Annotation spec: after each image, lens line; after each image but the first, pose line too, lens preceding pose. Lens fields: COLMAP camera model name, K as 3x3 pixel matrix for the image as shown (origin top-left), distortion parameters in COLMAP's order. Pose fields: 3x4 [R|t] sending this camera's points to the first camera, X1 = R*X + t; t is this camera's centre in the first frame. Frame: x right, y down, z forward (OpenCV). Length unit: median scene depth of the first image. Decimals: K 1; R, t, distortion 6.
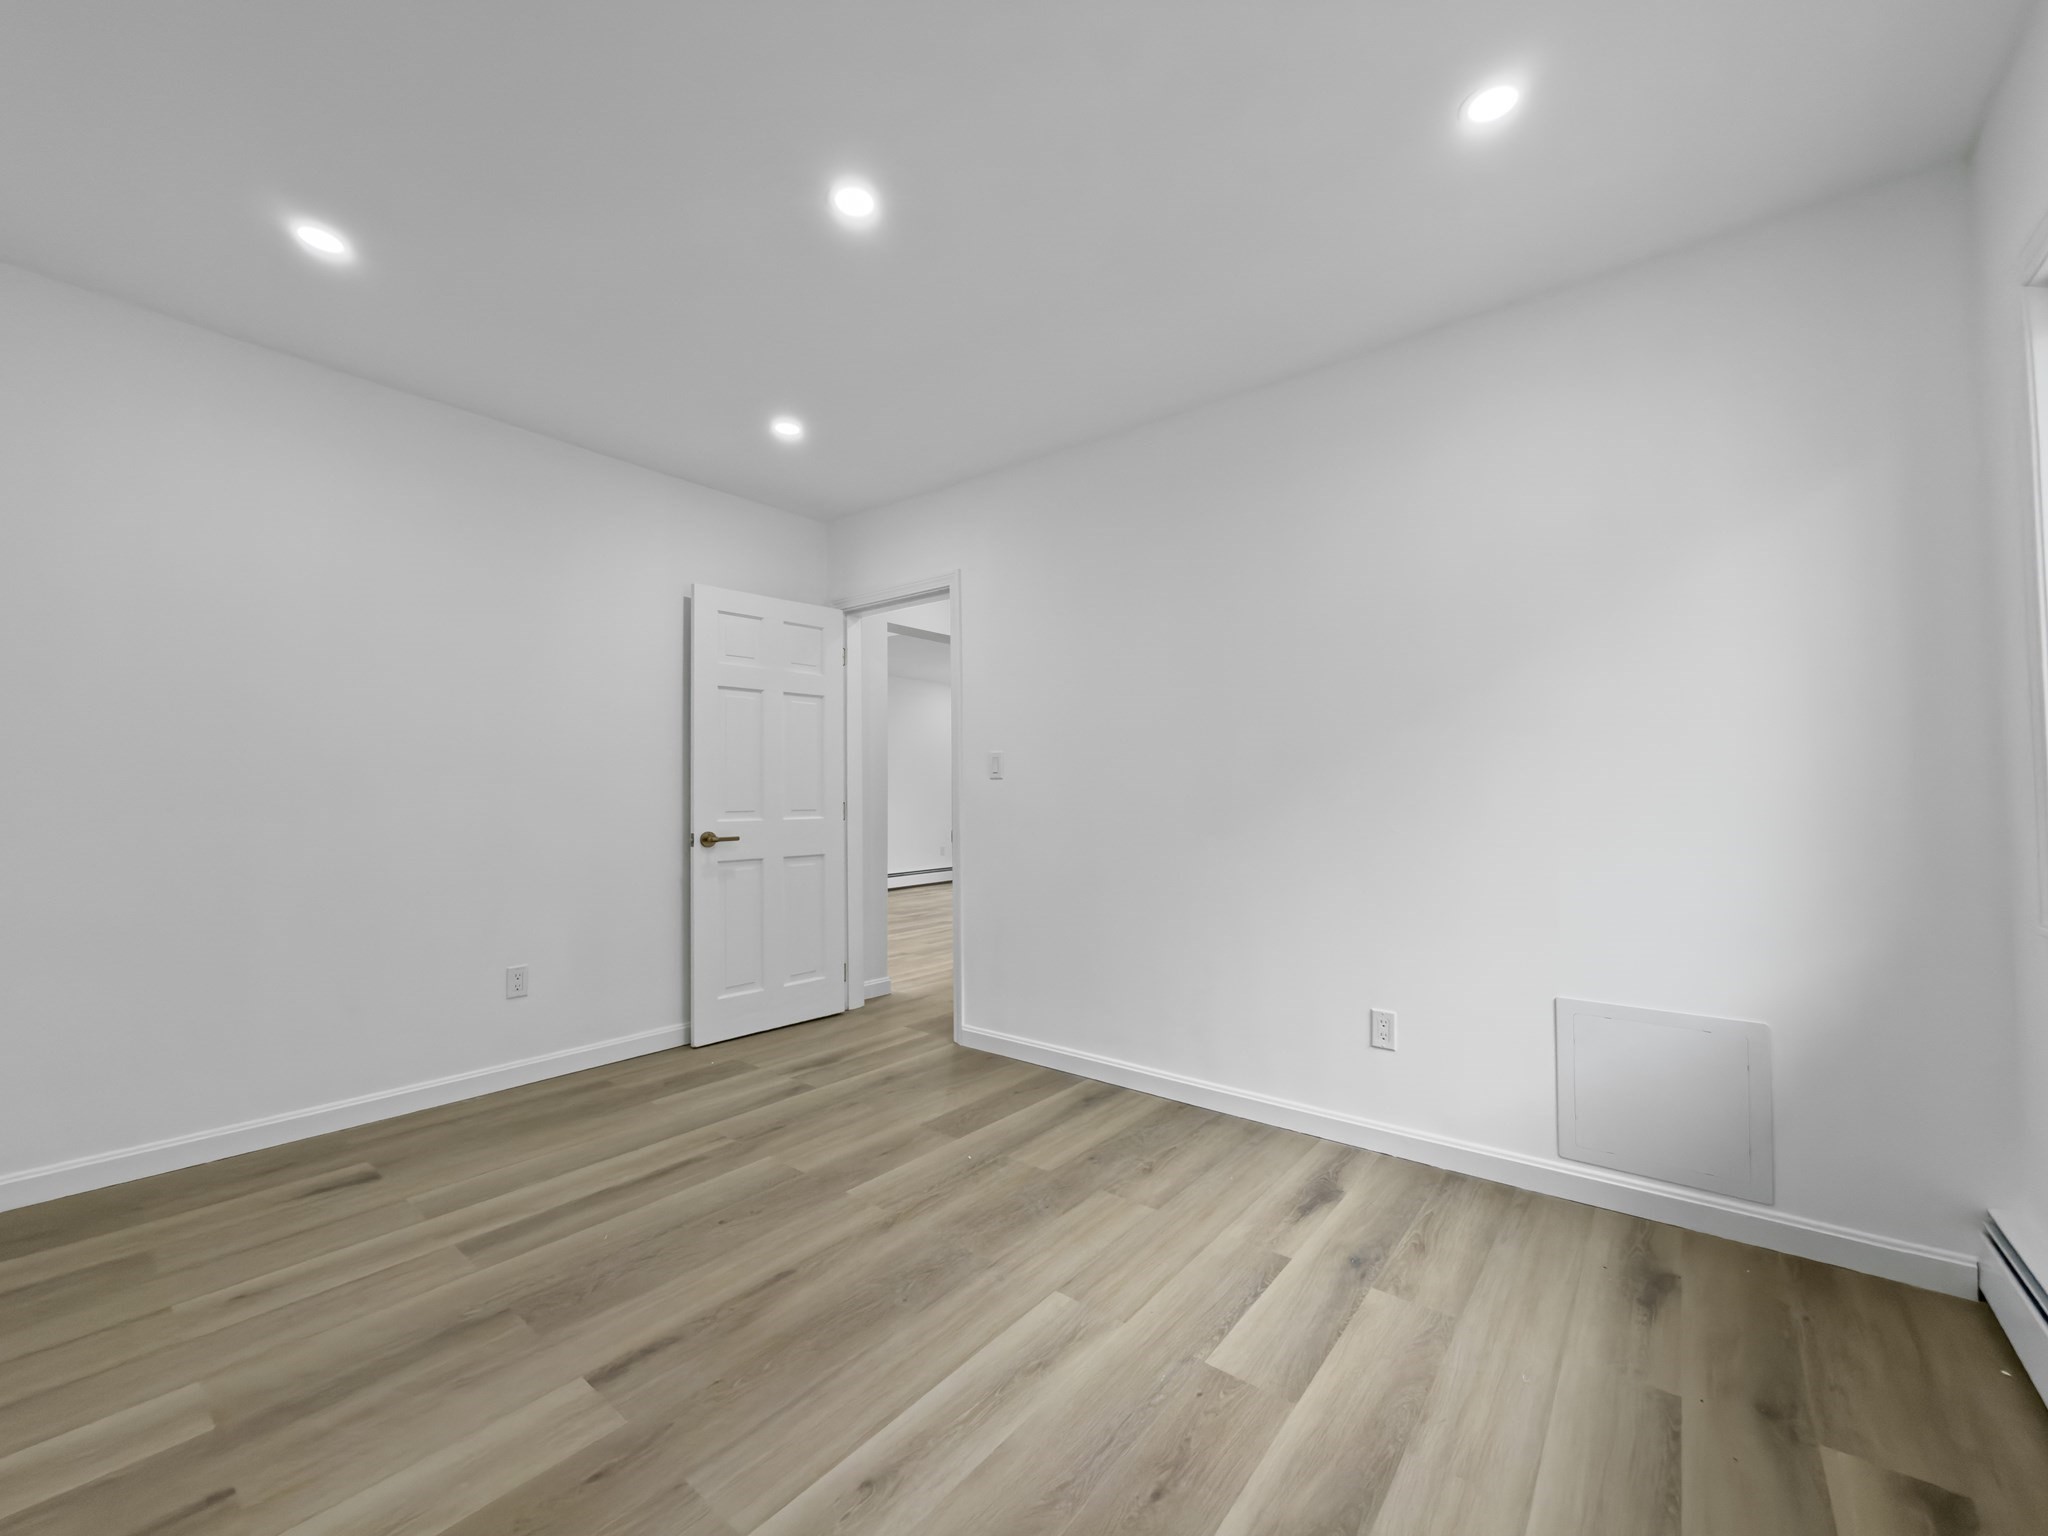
lens RADIAL K [[841.3, 0, 1025.0], [0, 841.3, 789.6], [0, 0, 1]] dist [-0.000480, 0.000177]
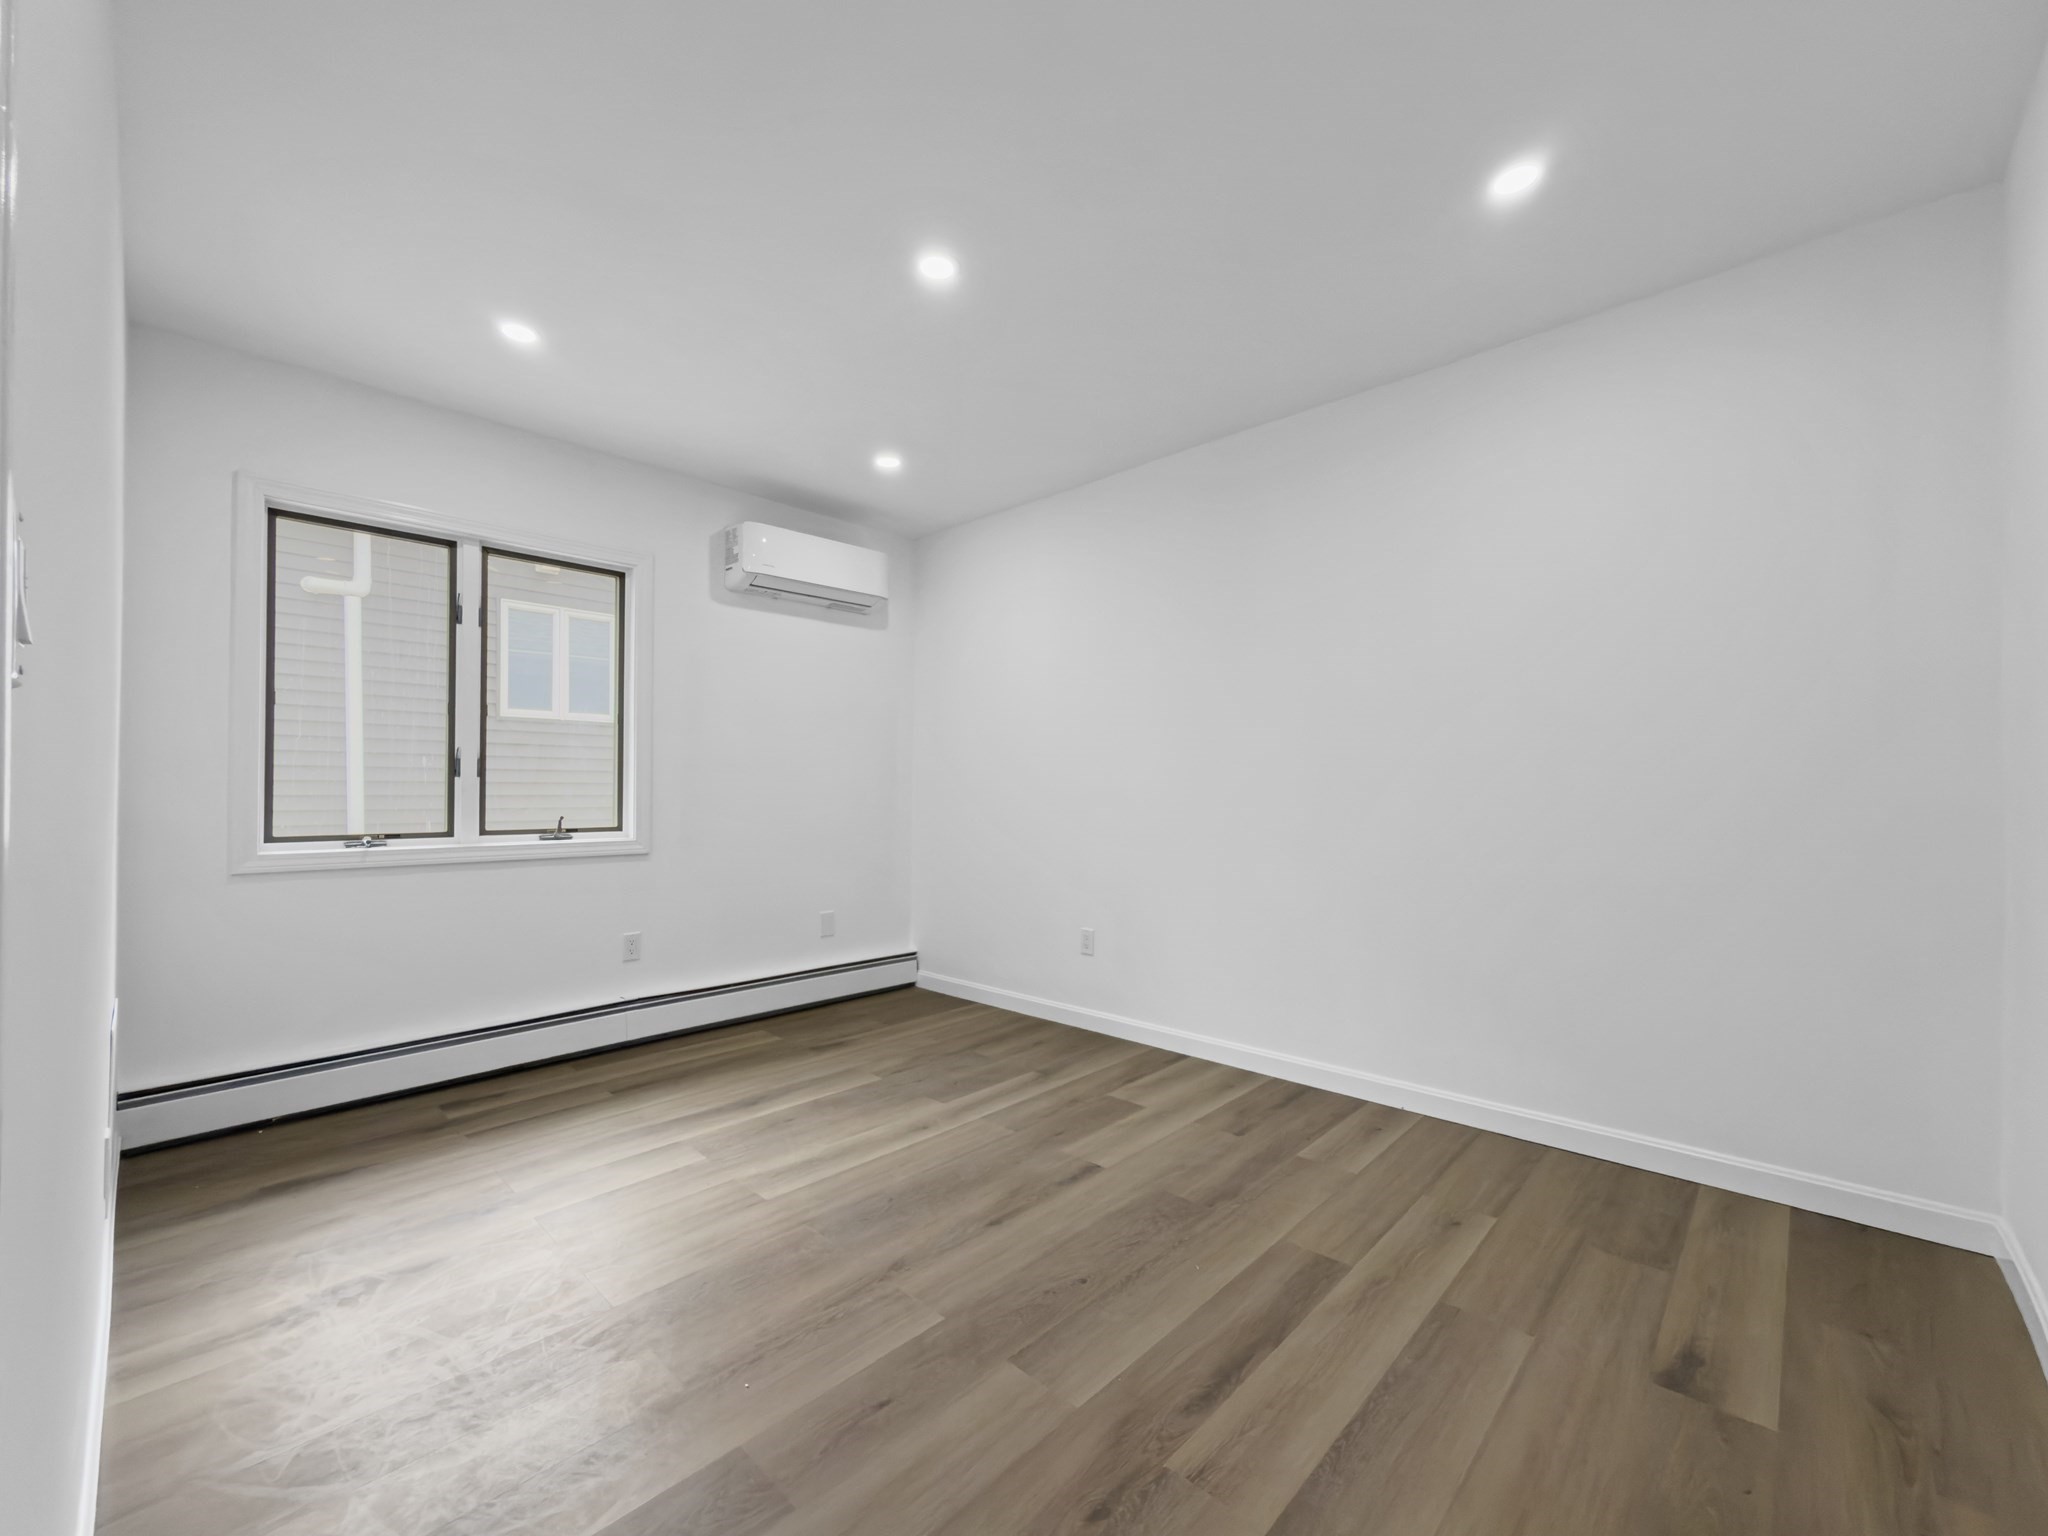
lens RADIAL K [[841.3, 0, 1025.0], [0, 841.3, 789.6], [0, 0, 1]] dist [-0.000480, 0.000177]
pose [[-0.996362, 0.002809, 0.085171, -0.426052], [0.002773, 0.999996, -0.000545, 0.007816], [-0.085172, -0.000307, -0.996366, 2.119606]]
